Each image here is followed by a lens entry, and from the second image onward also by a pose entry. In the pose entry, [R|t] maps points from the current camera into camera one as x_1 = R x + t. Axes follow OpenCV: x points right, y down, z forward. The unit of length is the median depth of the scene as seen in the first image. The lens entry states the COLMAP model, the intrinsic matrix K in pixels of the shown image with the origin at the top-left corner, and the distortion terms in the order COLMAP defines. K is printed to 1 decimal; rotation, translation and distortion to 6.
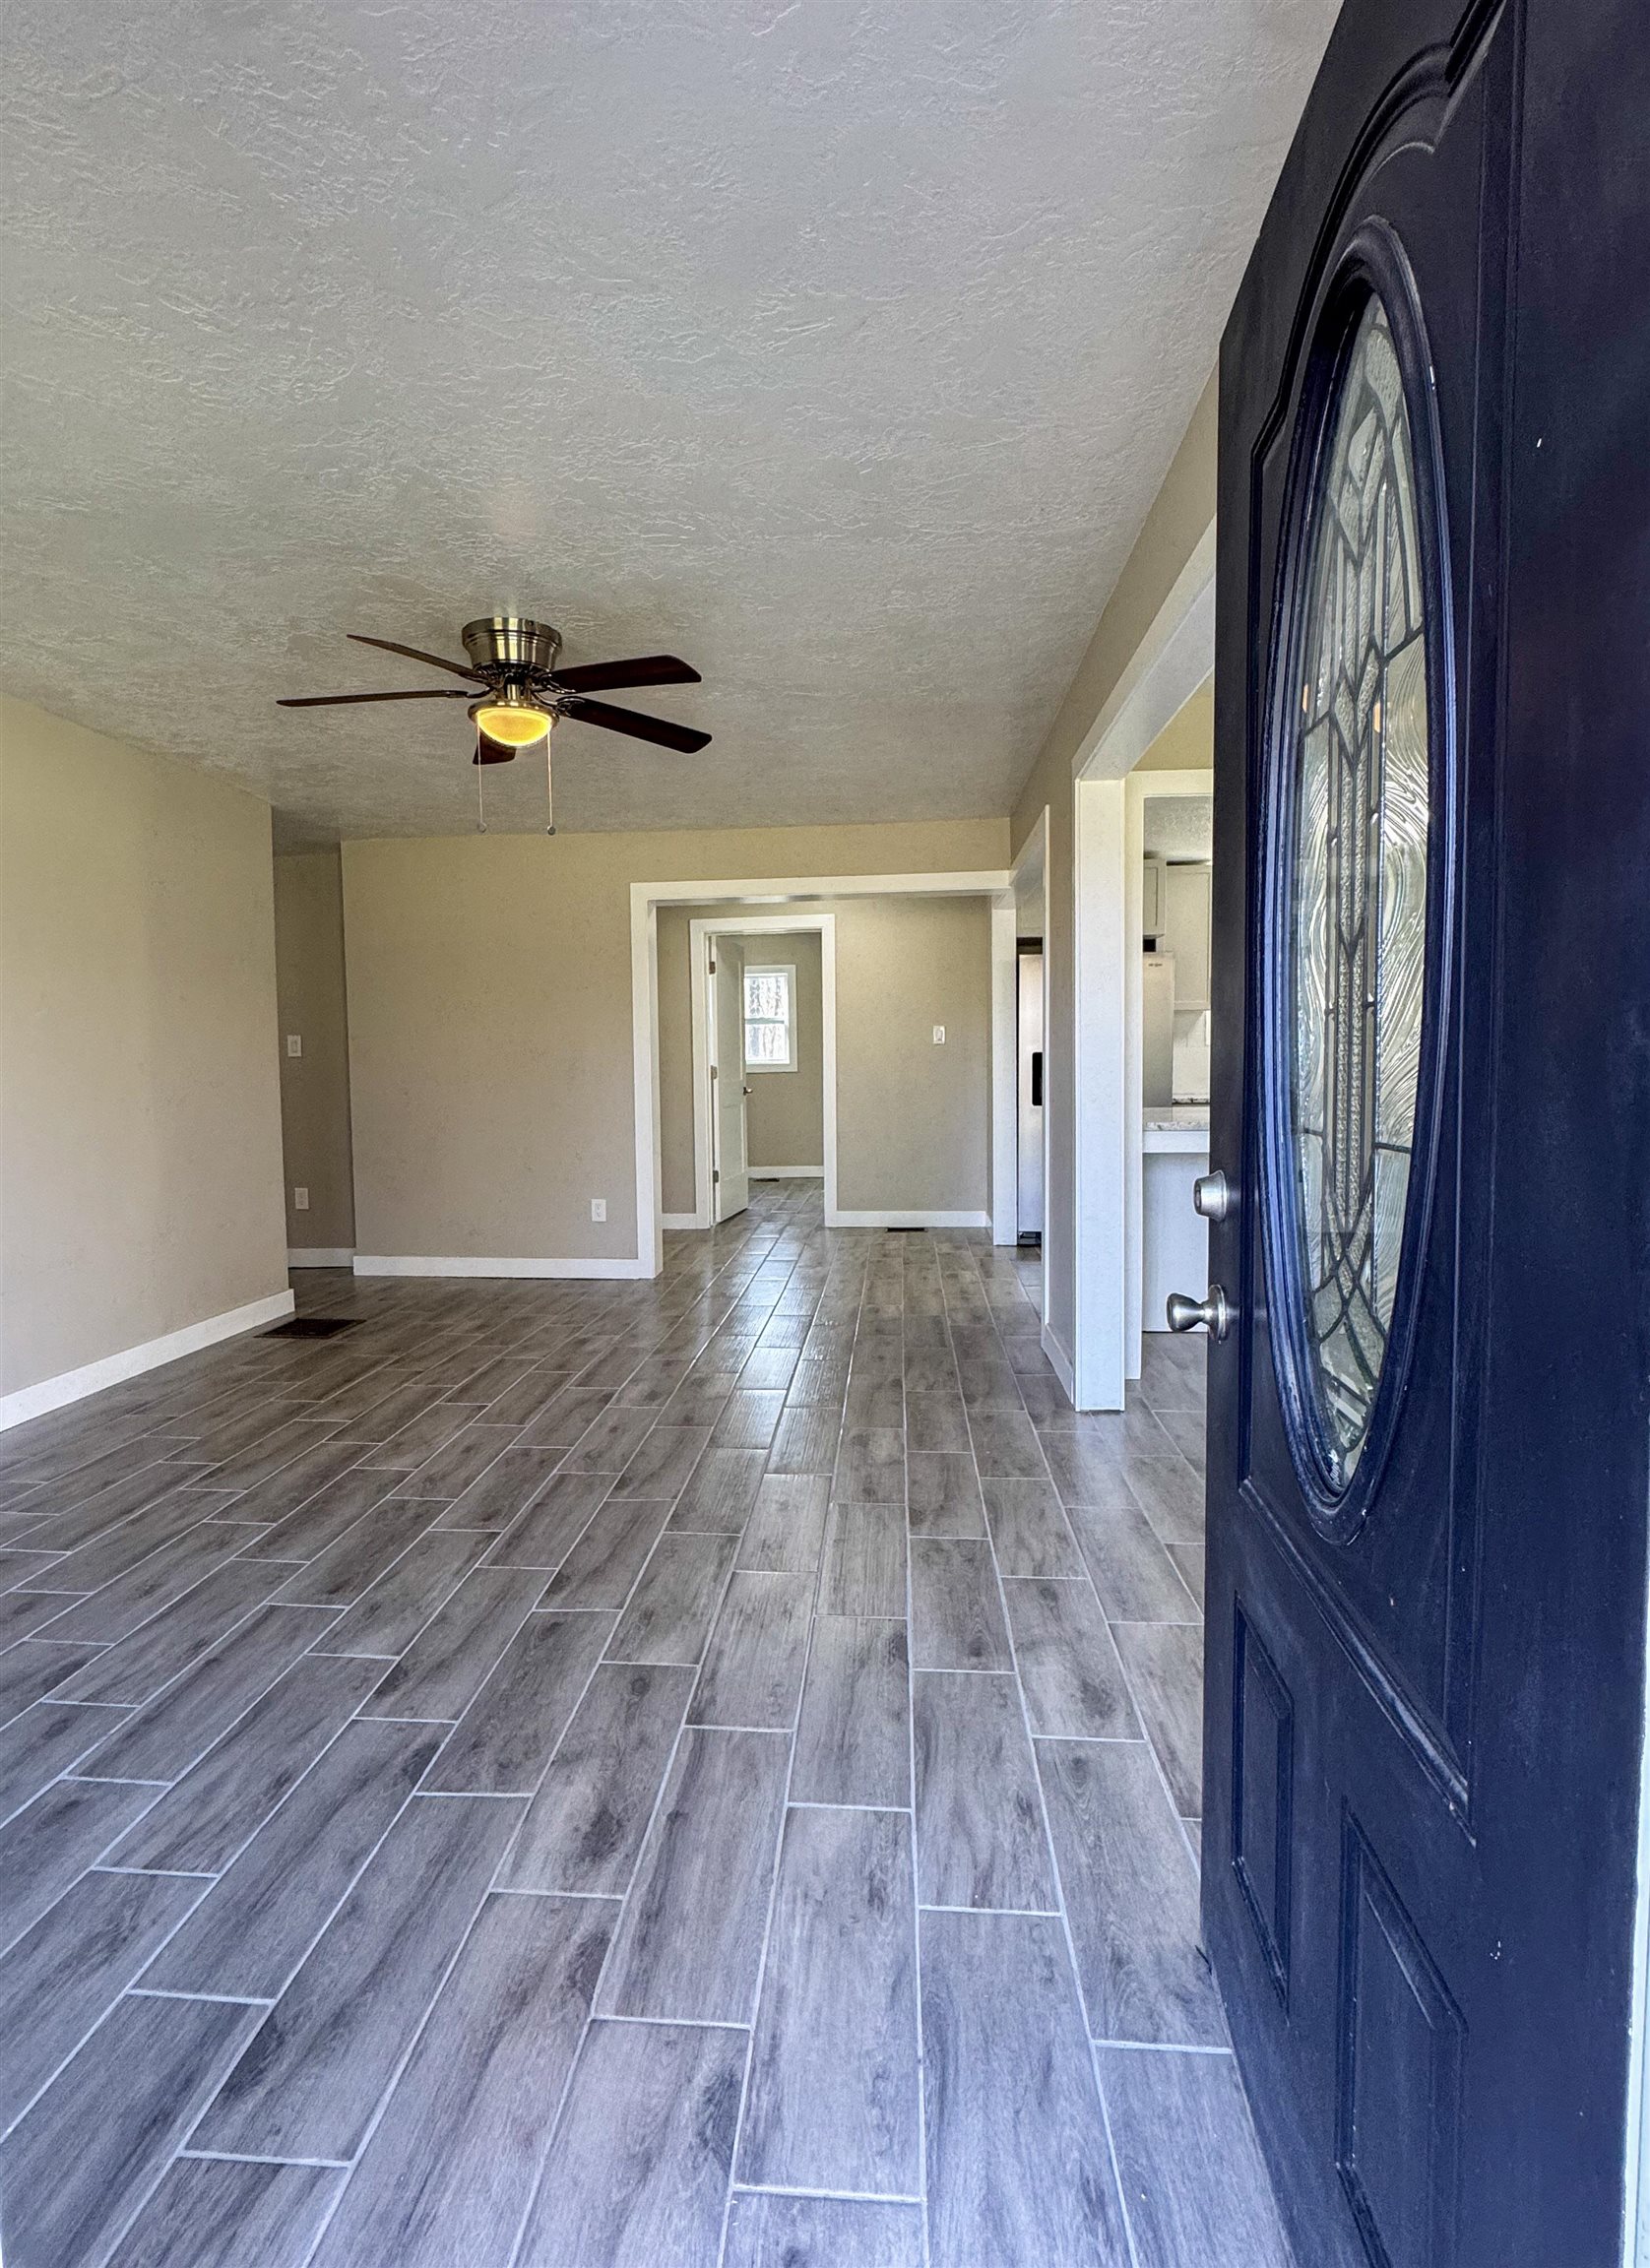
lens RADIAL K [[1115.7, 0, 797.2], [0, 1115.7, 1130.8], [0, 0, 1]] dist [-0.002081, -0.000489]
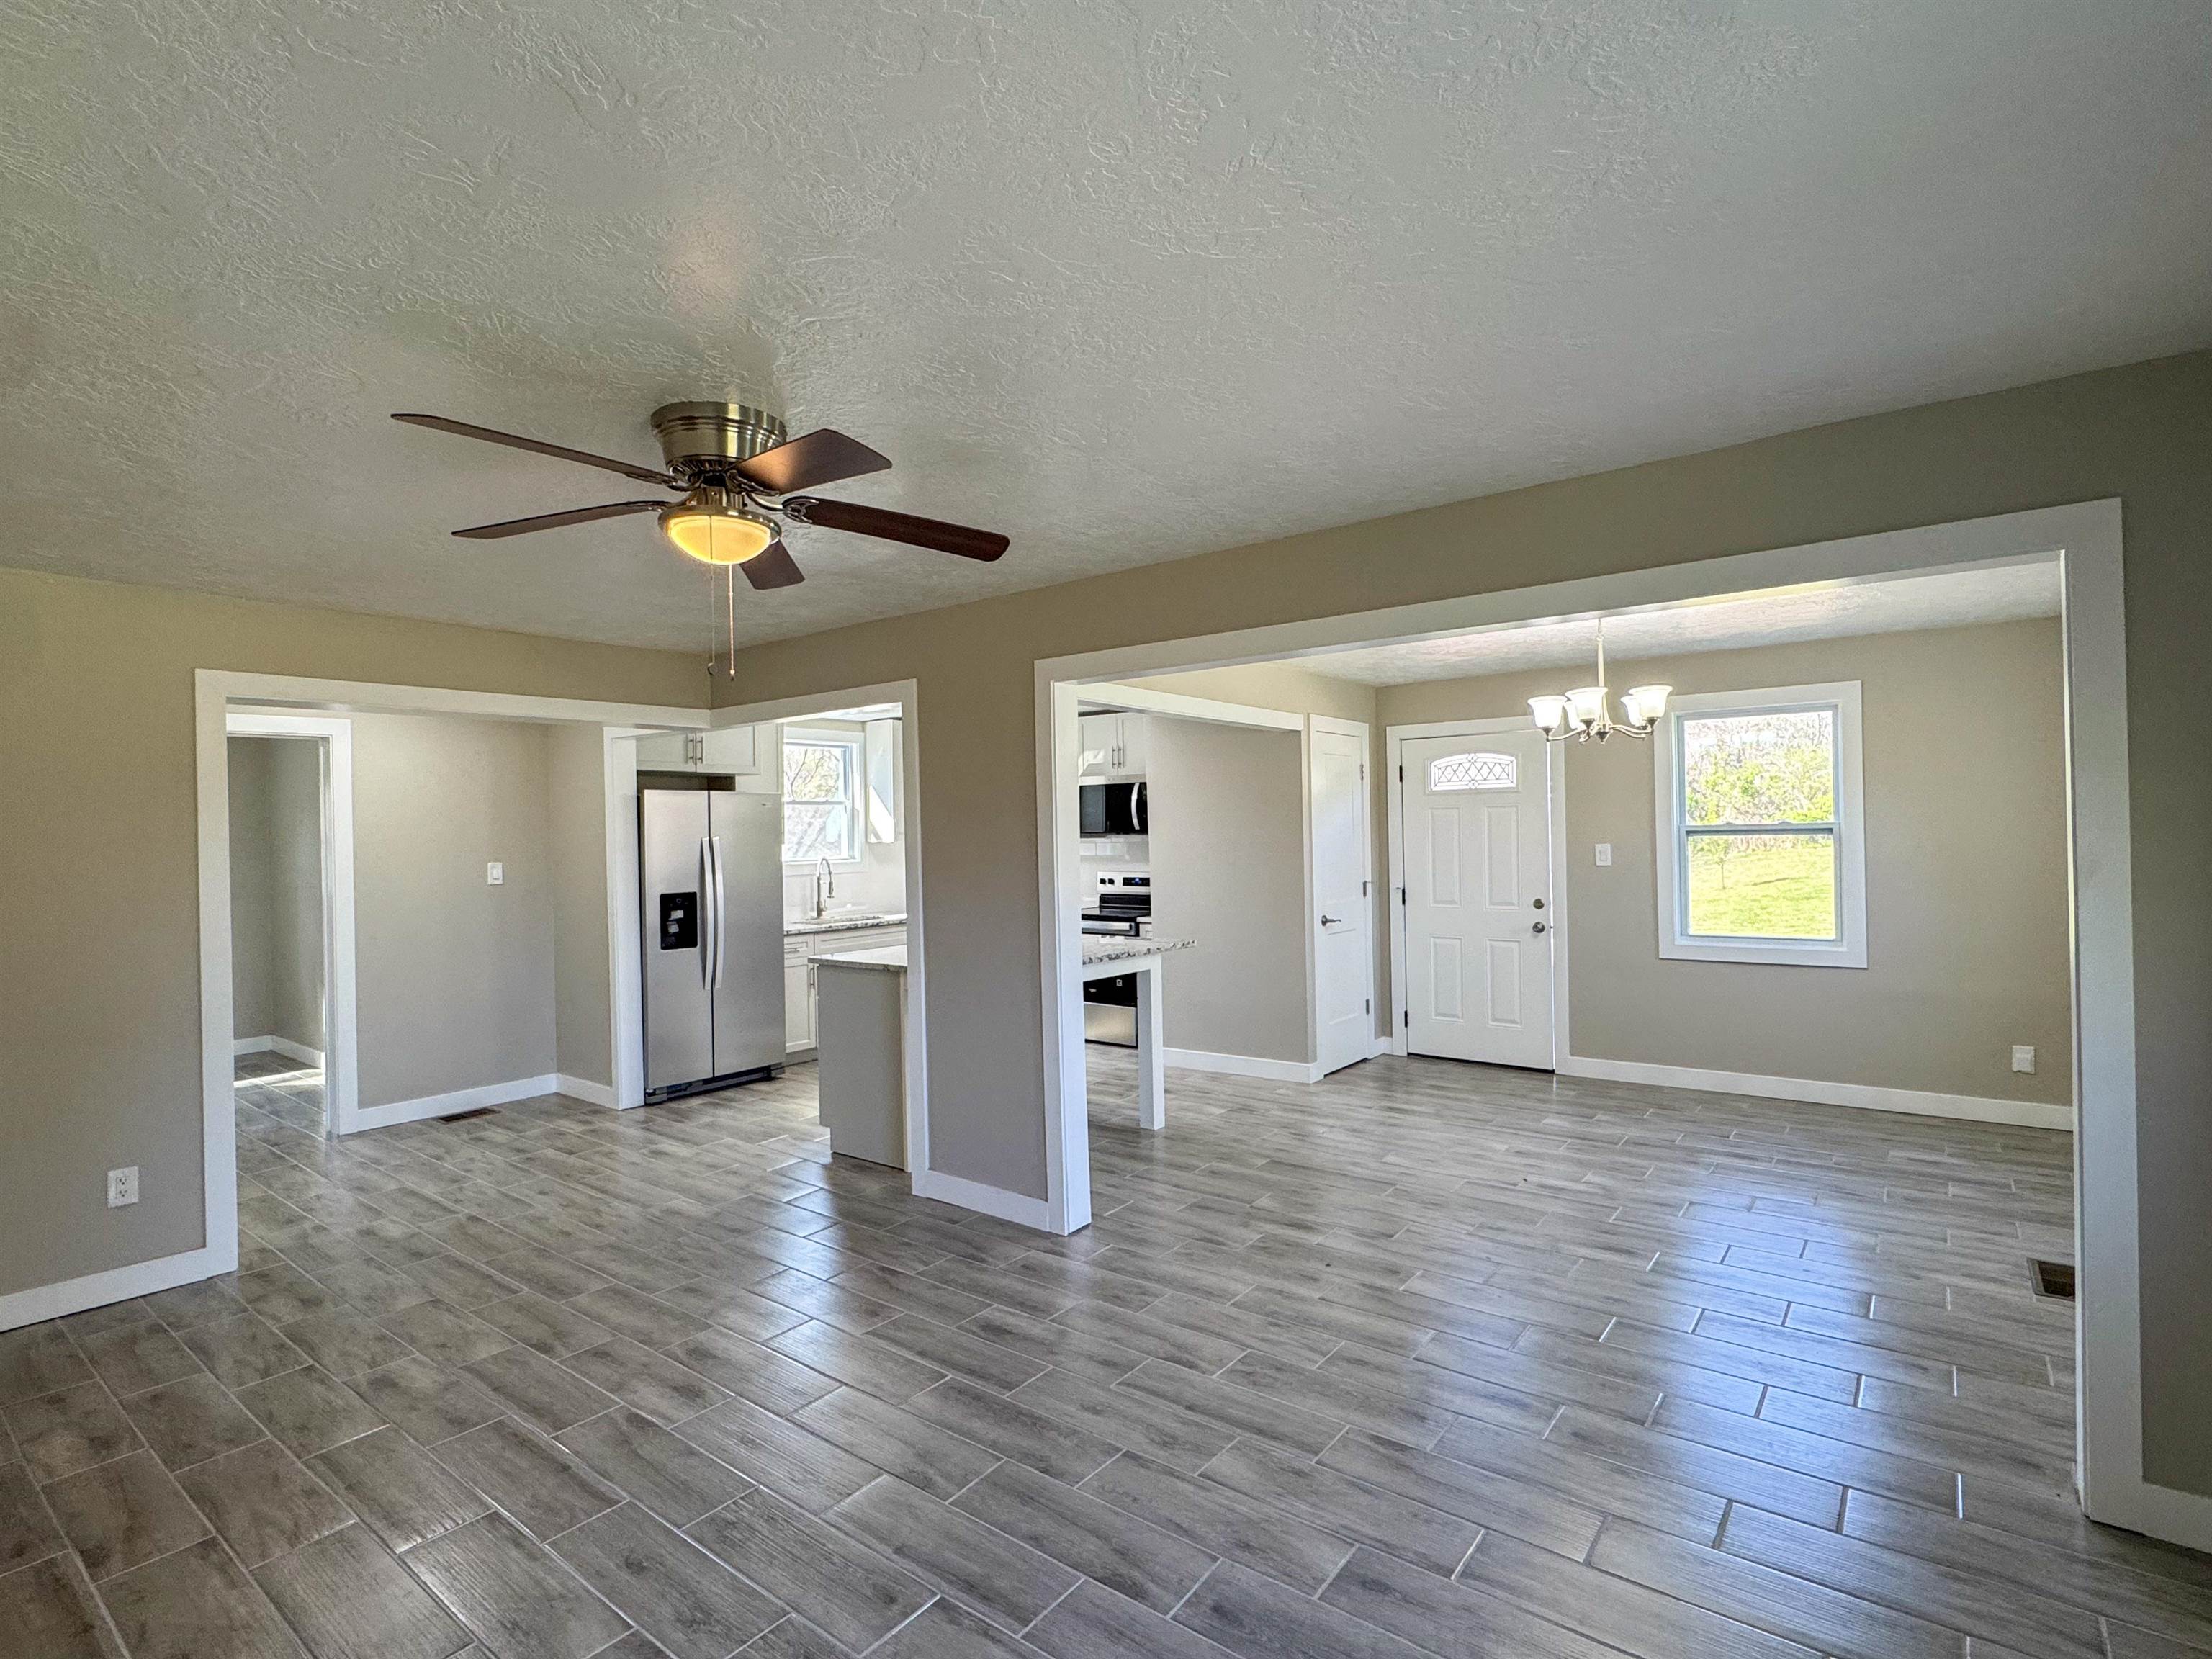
lens RADIAL K [[1085.8, 0, 1106.0], [0, 1085.8, 829.5], [0, 0, 1]] dist [-0.005589, -0.000375]
pose [[0.540942, 0.004578, 0.841047, -0.775944], [0.068883, 0.996385, -0.049728, -0.116136], [-0.838234, 0.084833, 0.538671, 0.421491]]
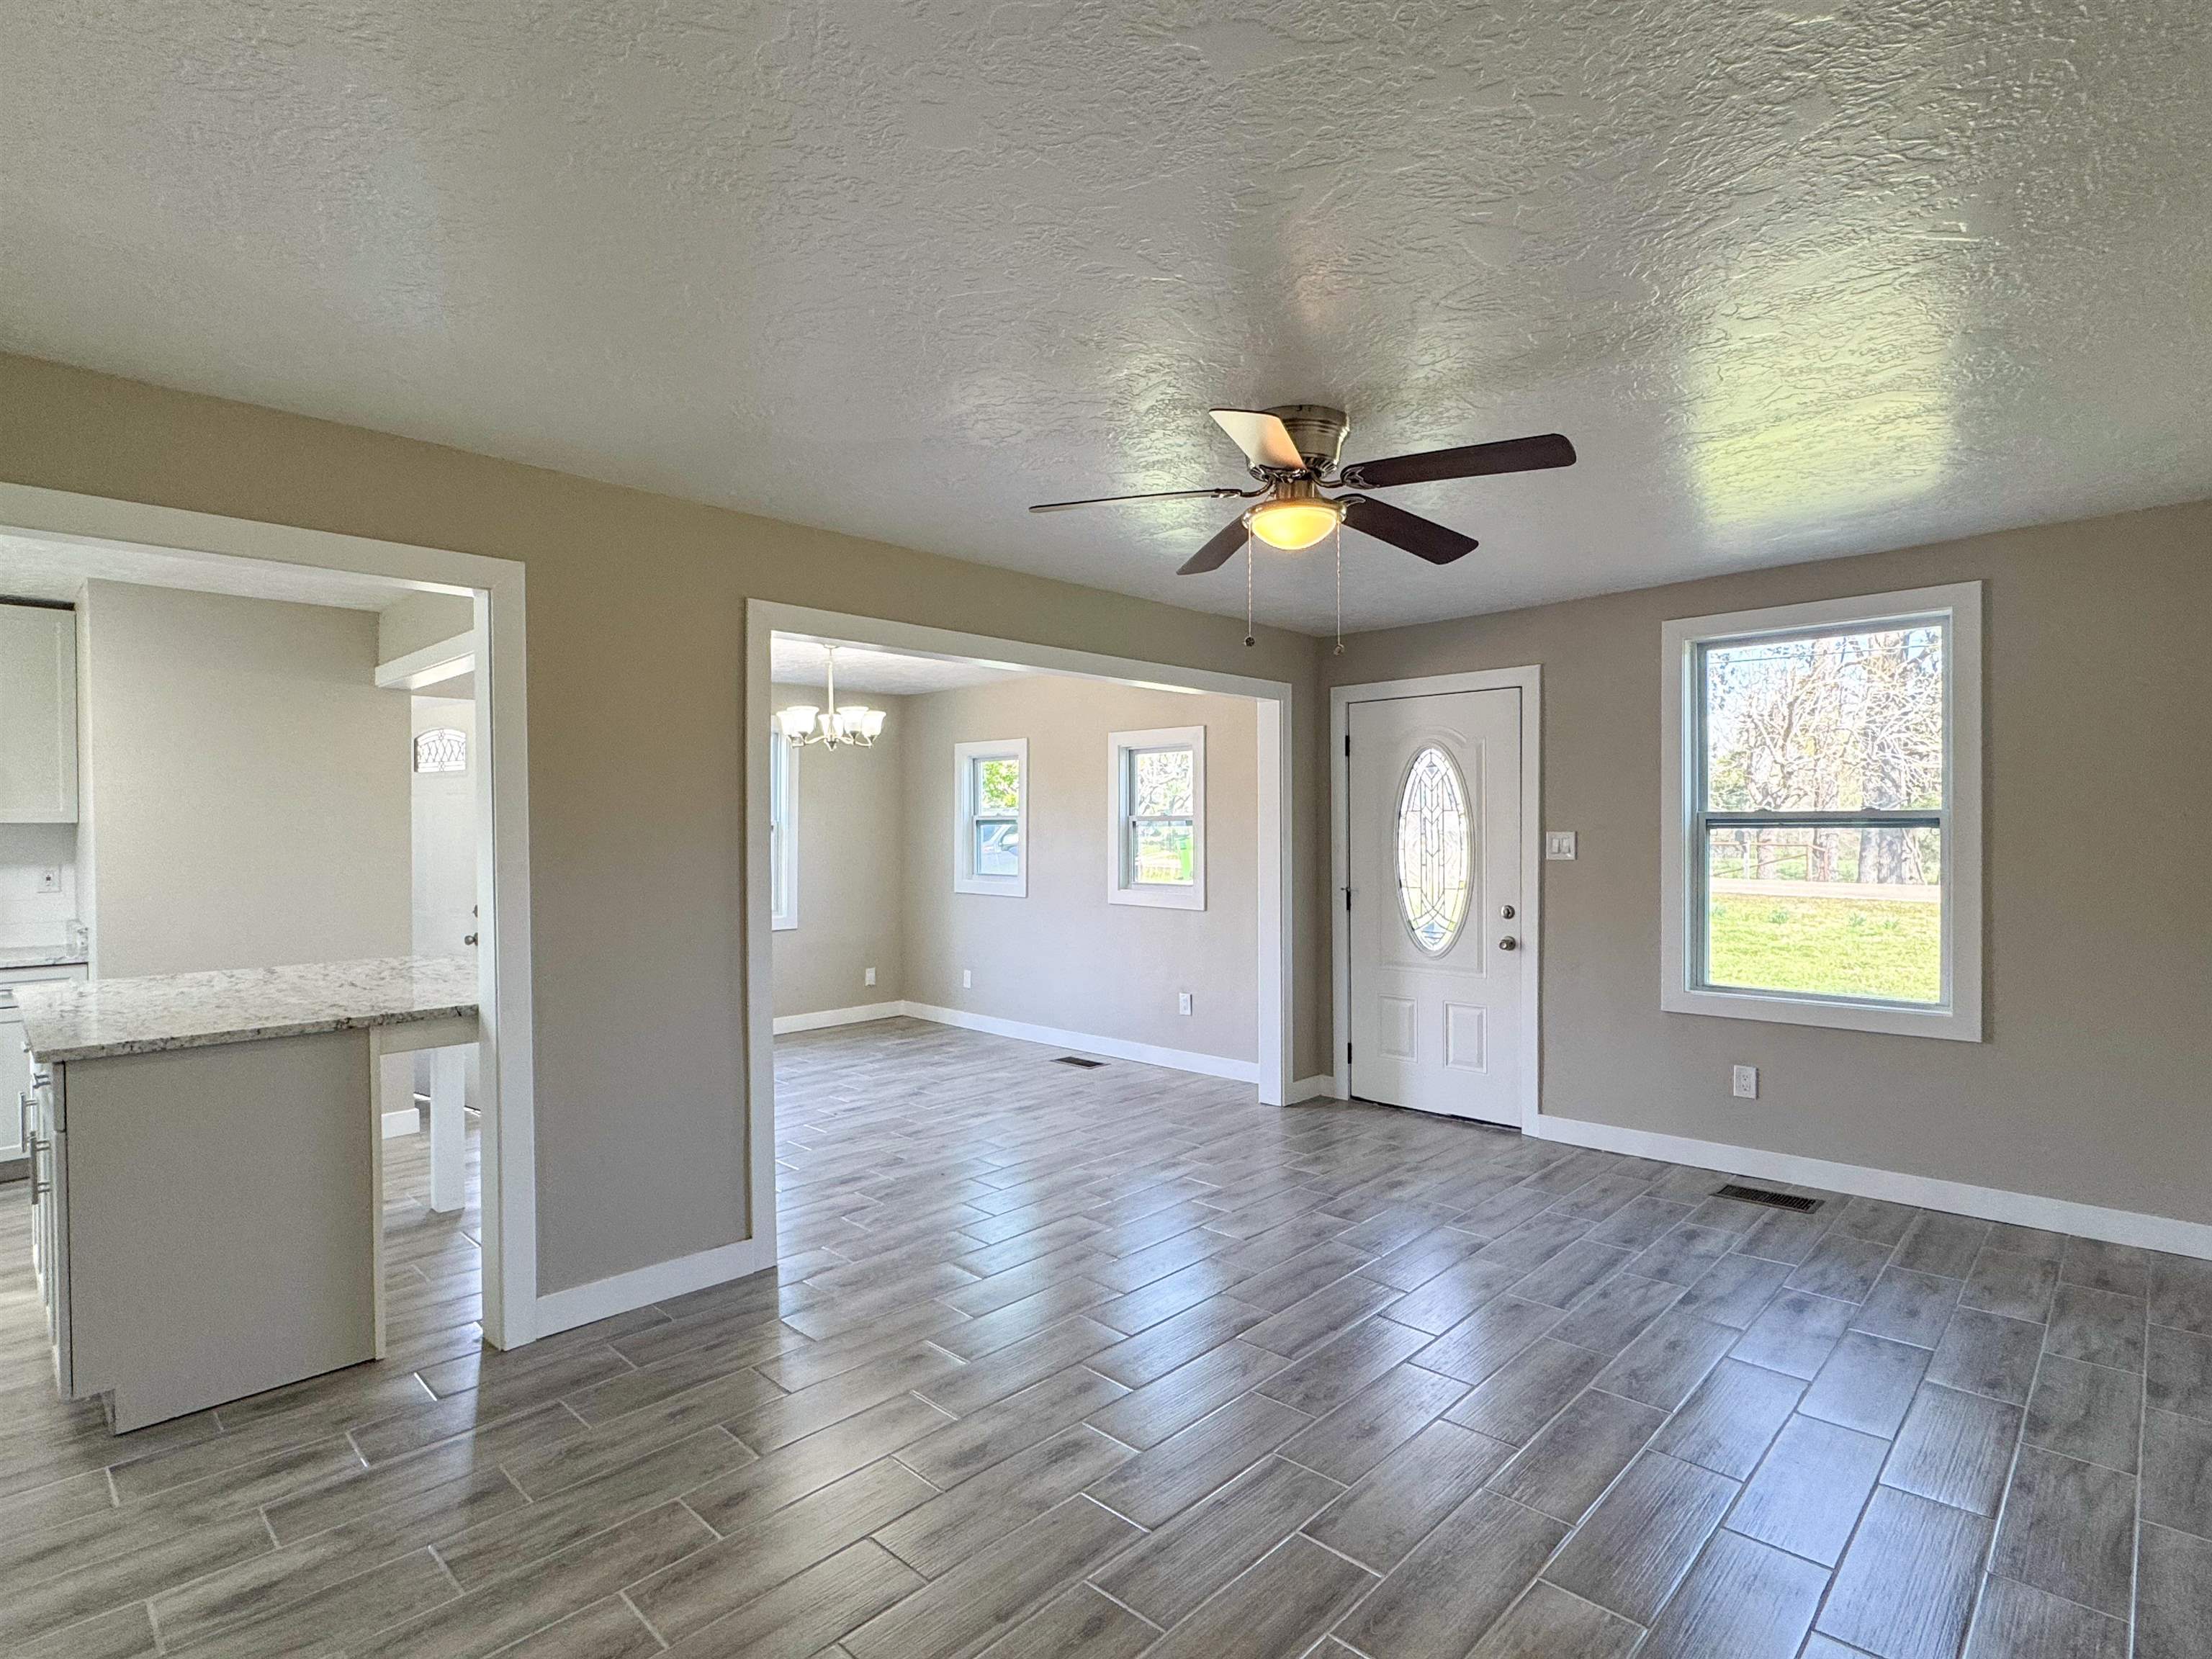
lens RADIAL K [[1122.2, 0, 1106.0], [0, 1122.2, 829.5], [0, 0, 1]] dist [-0.002218, 0.000340]
pose [[-0.781125, 0.016104, 0.624167, -0.715849], [0.055734, 0.997475, 0.044014, -0.186272], [-0.621882, 0.069168, -0.780050, 1.883511]]
